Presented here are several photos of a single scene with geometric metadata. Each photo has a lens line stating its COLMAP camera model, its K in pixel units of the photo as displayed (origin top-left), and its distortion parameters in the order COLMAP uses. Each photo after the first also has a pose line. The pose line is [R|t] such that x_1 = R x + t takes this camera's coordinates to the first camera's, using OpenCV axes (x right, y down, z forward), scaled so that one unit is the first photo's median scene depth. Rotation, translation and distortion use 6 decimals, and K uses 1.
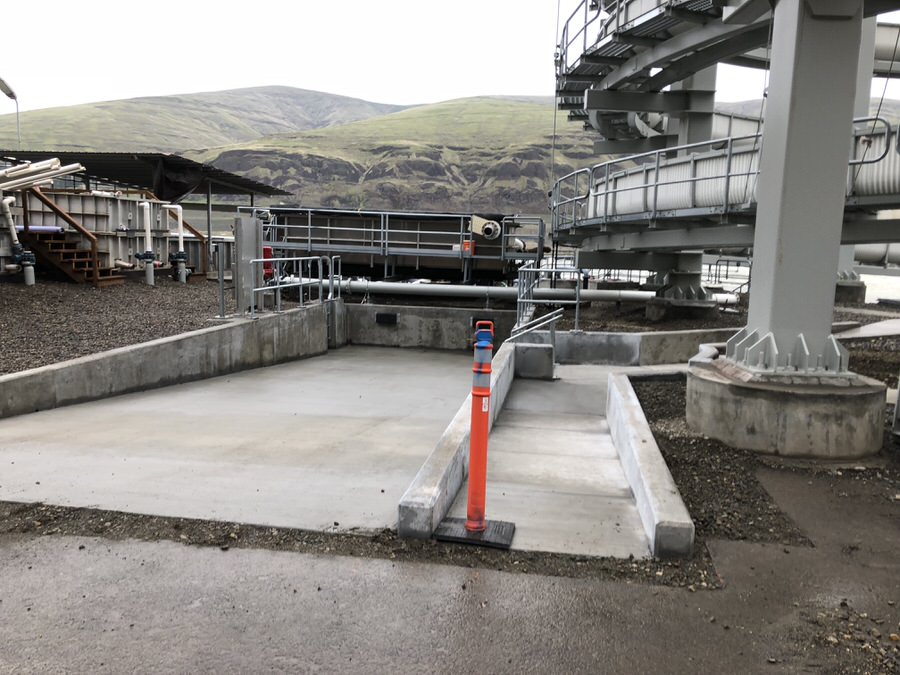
lens RADIAL K [[735.6, 0, 450.0], [0, 735.6, 337.5], [0, 0, 1]] dist [0.022725, -0.009689]
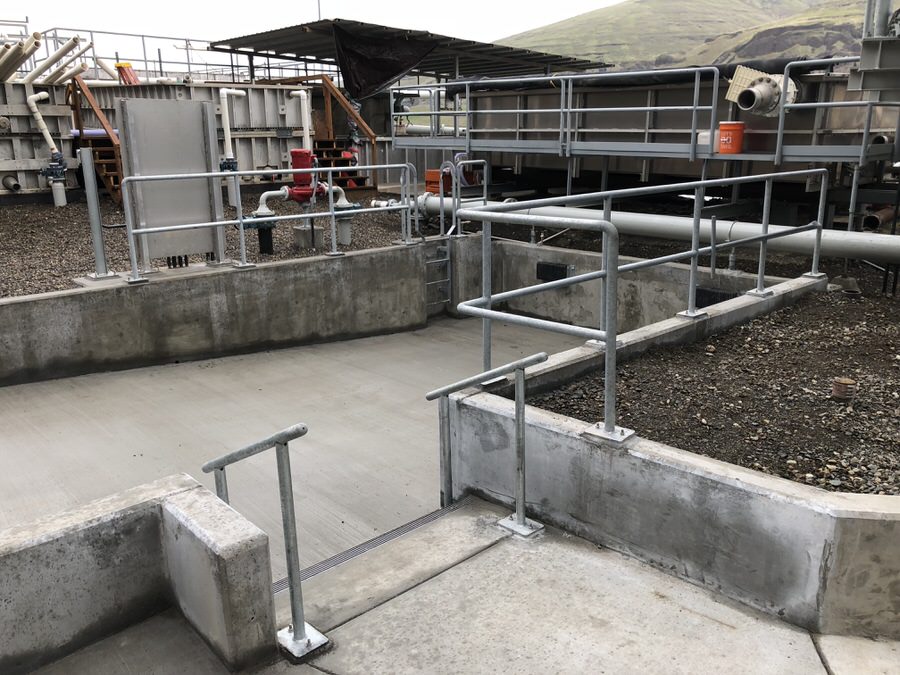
lens RADIAL K [[735.6, 0, 450.0], [0, 735.6, 337.5], [0, 0, 1]] dist [0.022725, -0.009689]
pose [[0.779887, 0.131539, -0.611943, 0.200730], [-0.045909, 0.987056, 0.153662, -0.058874], [0.624235, -0.091746, 0.775831, 0.505795]]
